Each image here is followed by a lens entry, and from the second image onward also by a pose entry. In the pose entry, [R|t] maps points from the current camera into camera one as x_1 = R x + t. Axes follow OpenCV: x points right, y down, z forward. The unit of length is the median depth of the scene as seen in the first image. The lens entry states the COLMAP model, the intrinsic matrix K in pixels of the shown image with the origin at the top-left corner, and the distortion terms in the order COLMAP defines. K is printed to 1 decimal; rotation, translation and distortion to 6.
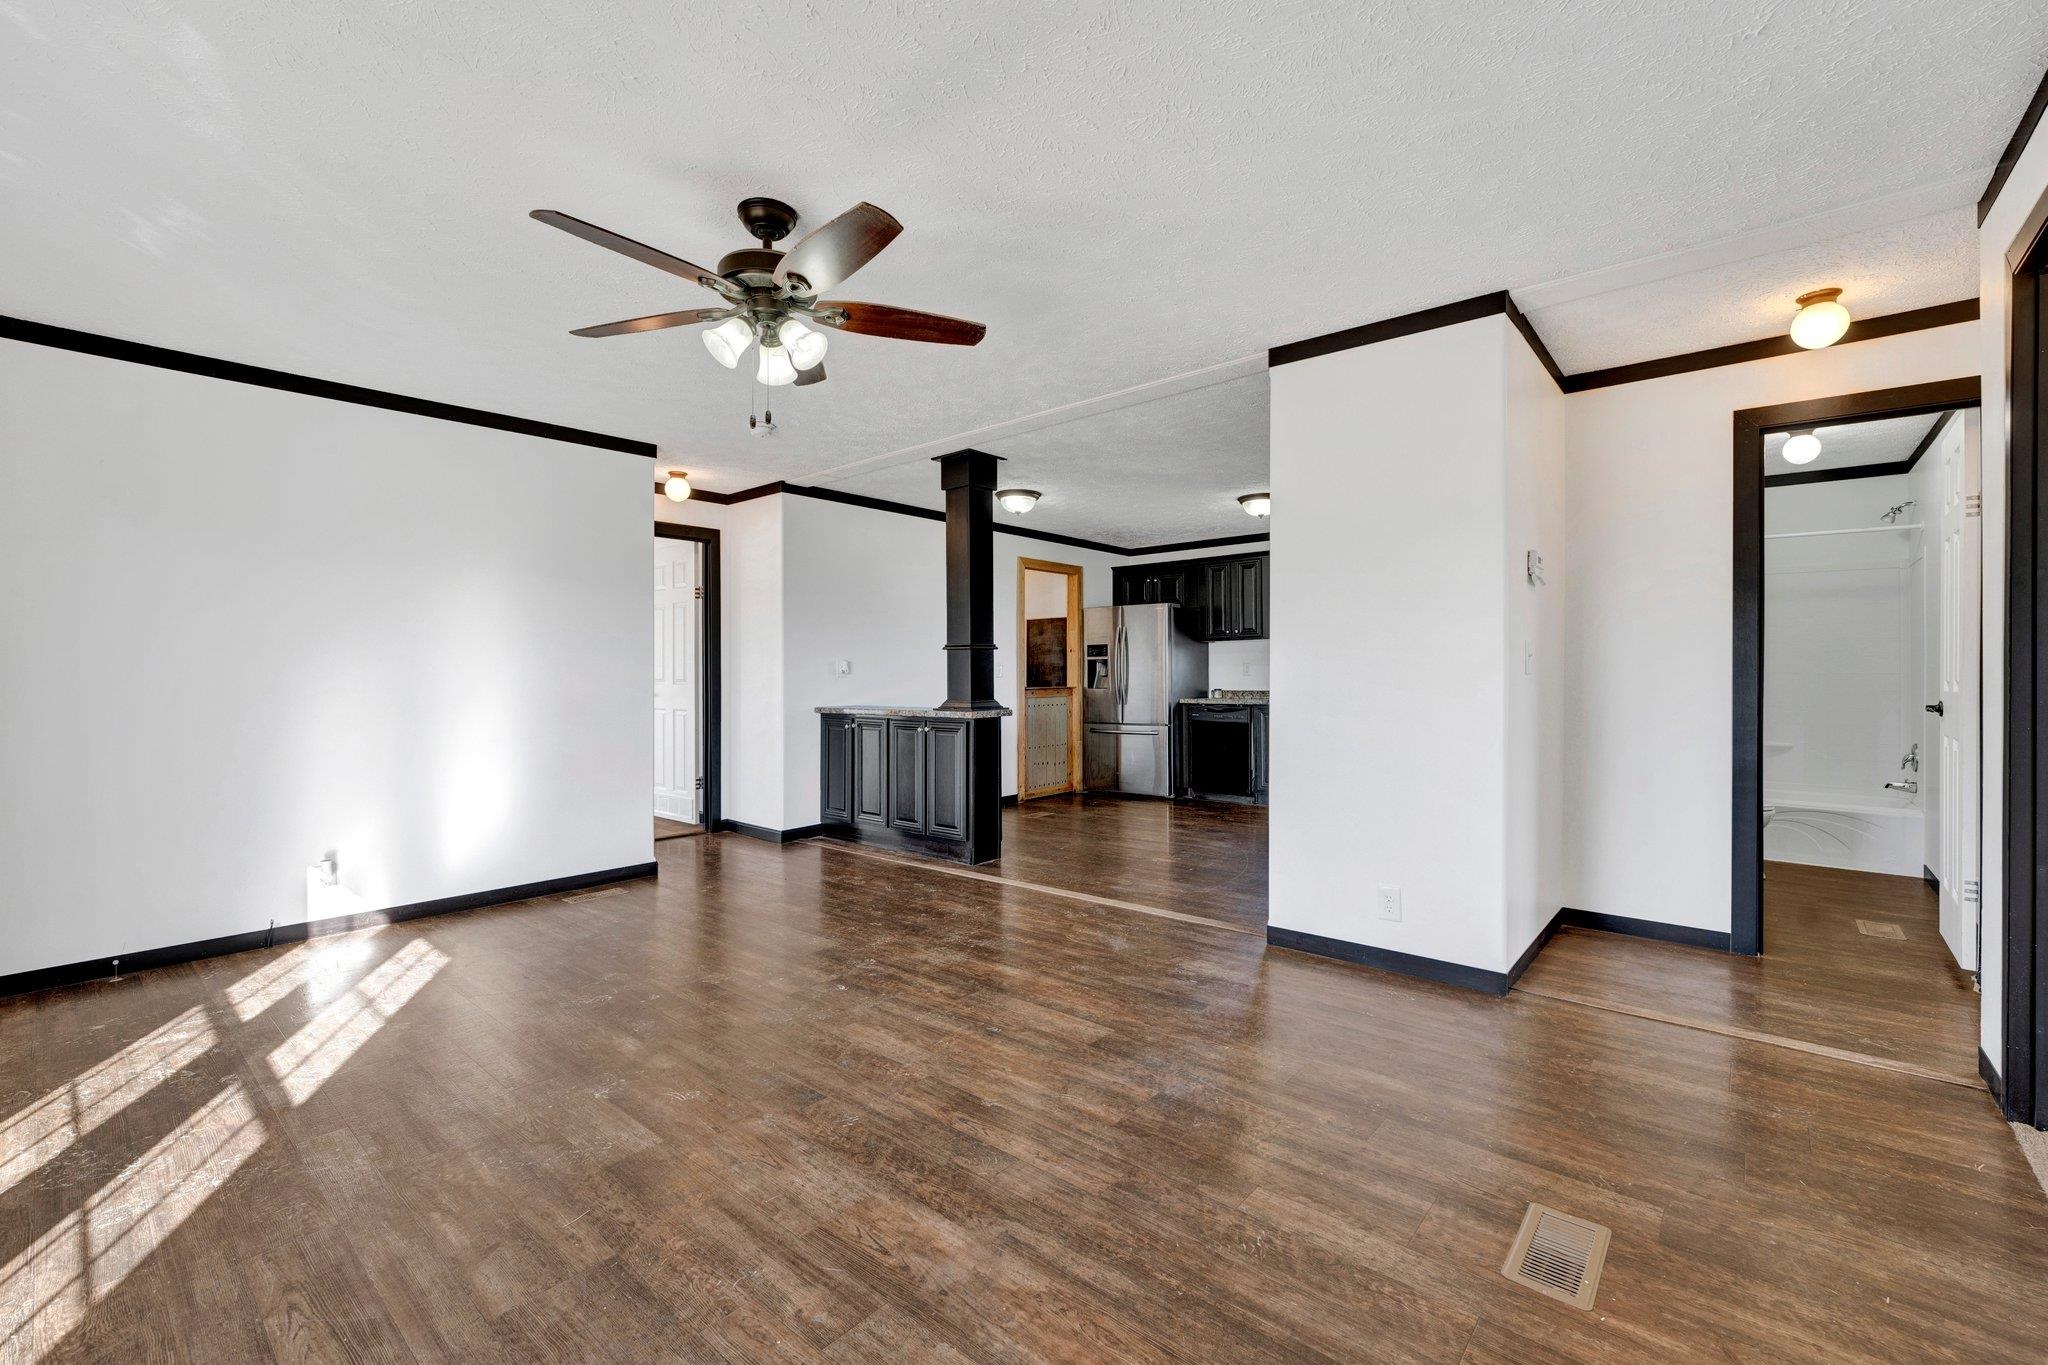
lens RADIAL K [[861.1, 0, 1019.1], [0, 861.1, 655.5], [0, 0, 1]] dist [-0.001486, 0.000071]
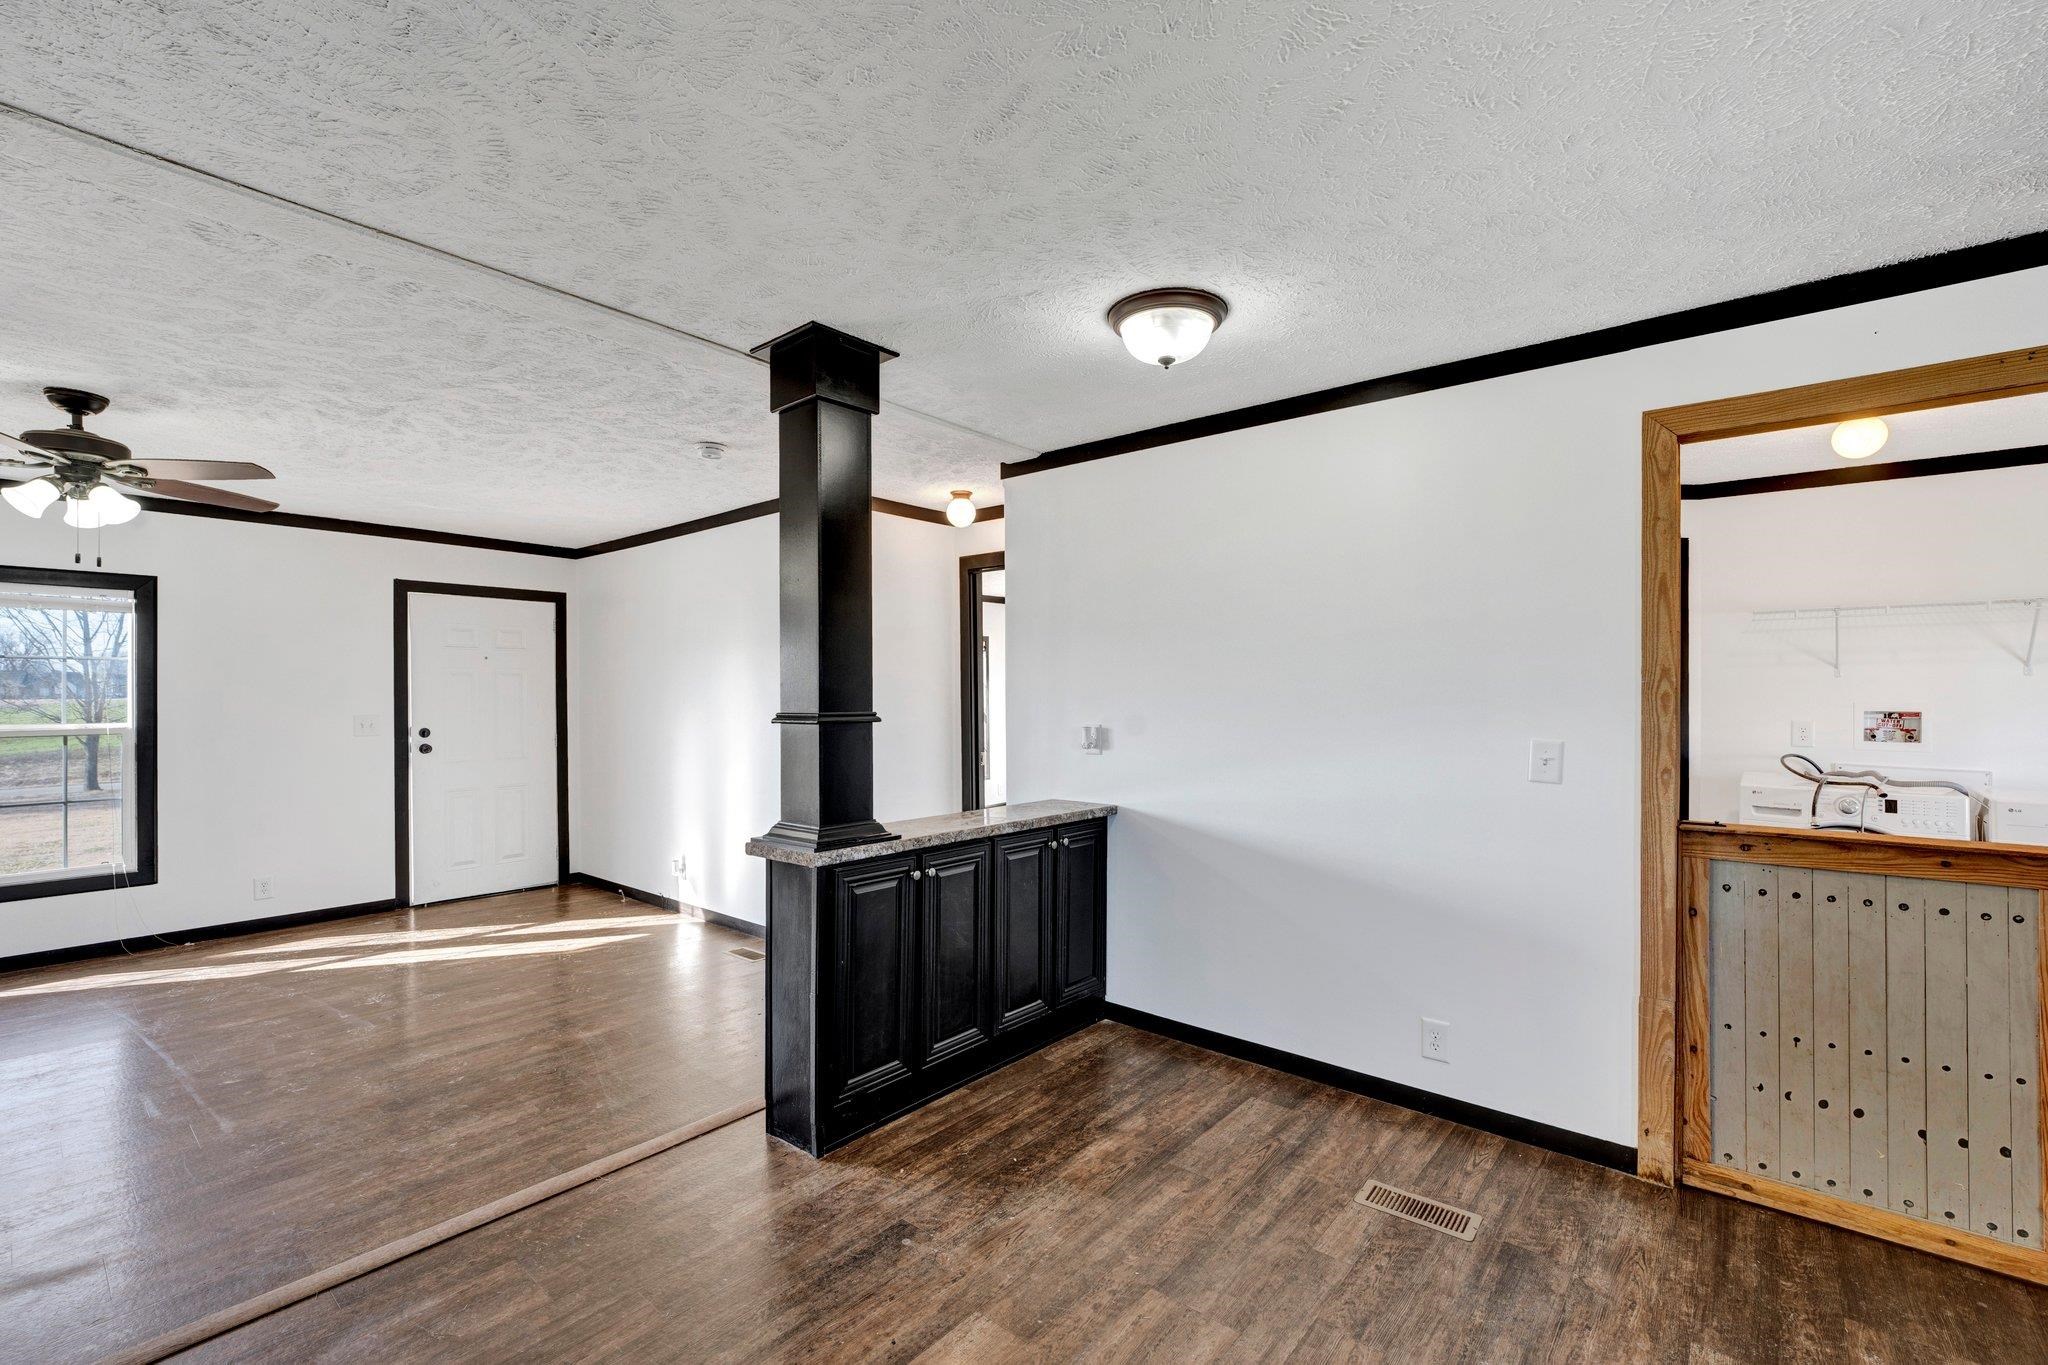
lens RADIAL K [[892.8, 0, 1021.6], [0, 892.8, 689.3], [0, 0, 1]] dist [-0.003072, 0.000229]
pose [[0.012599, 0.001025, -0.999920, 0.318035], [0.018641, 0.999825, 0.001260, -0.016185], [0.999747, -0.018655, 0.012578, 0.743068]]
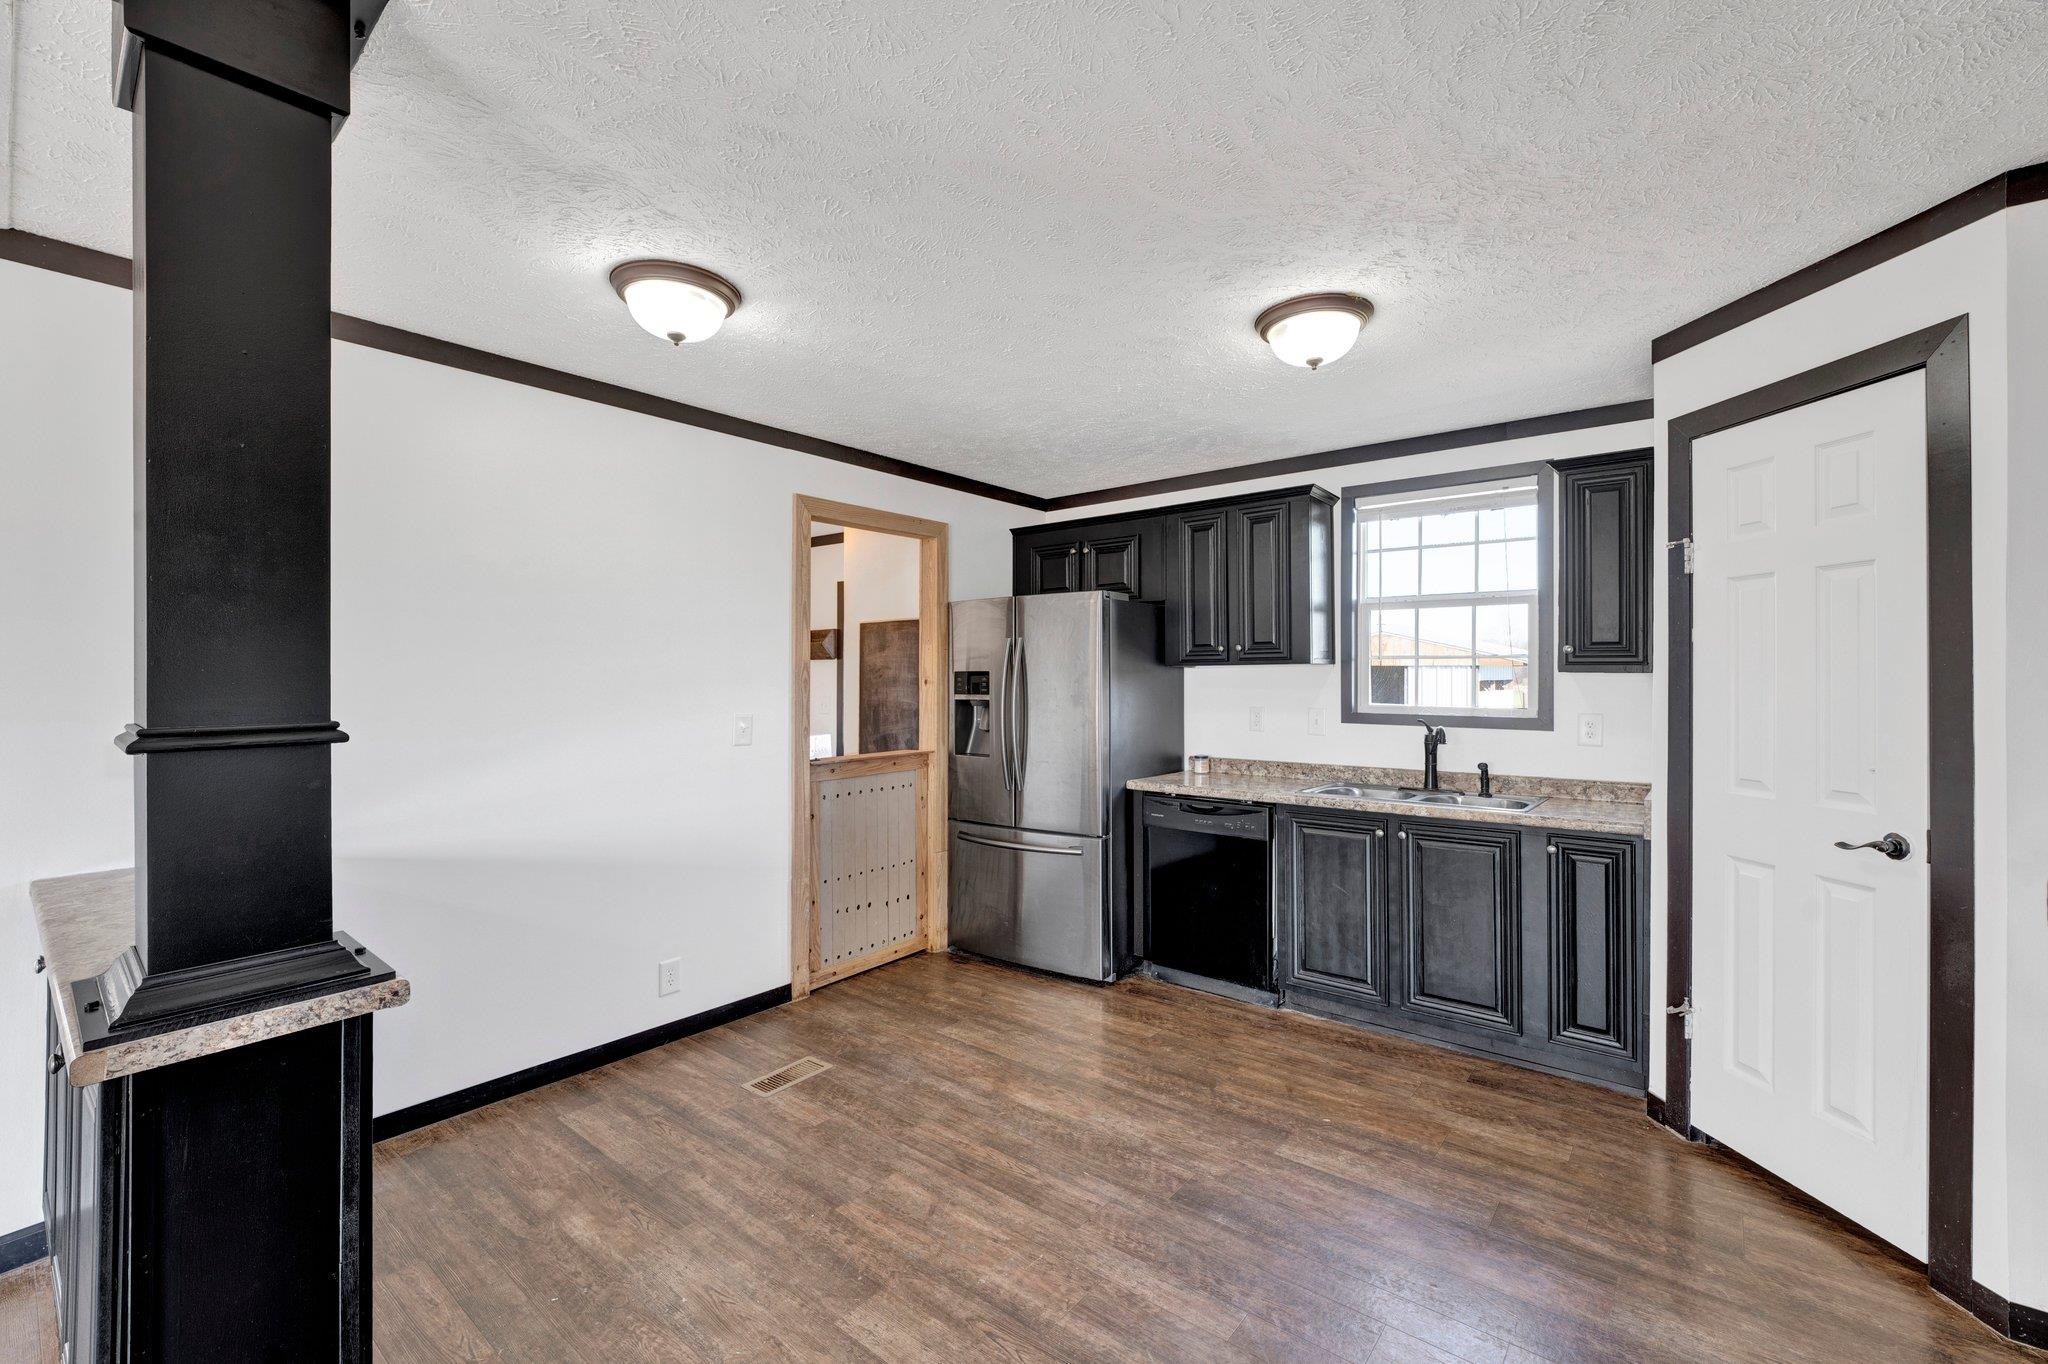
lens RADIAL K [[868.8, 0, 1020.8], [0, 868.8, 669.6], [0, 0, 1]] dist [0.000930, 0.000342]
pose [[0.999600, 0.000537, 0.028283, 0.110374], [-0.000958, 0.999889, 0.014874, -0.022594], [-0.028272, -0.014896, 0.999489, 0.494182]]
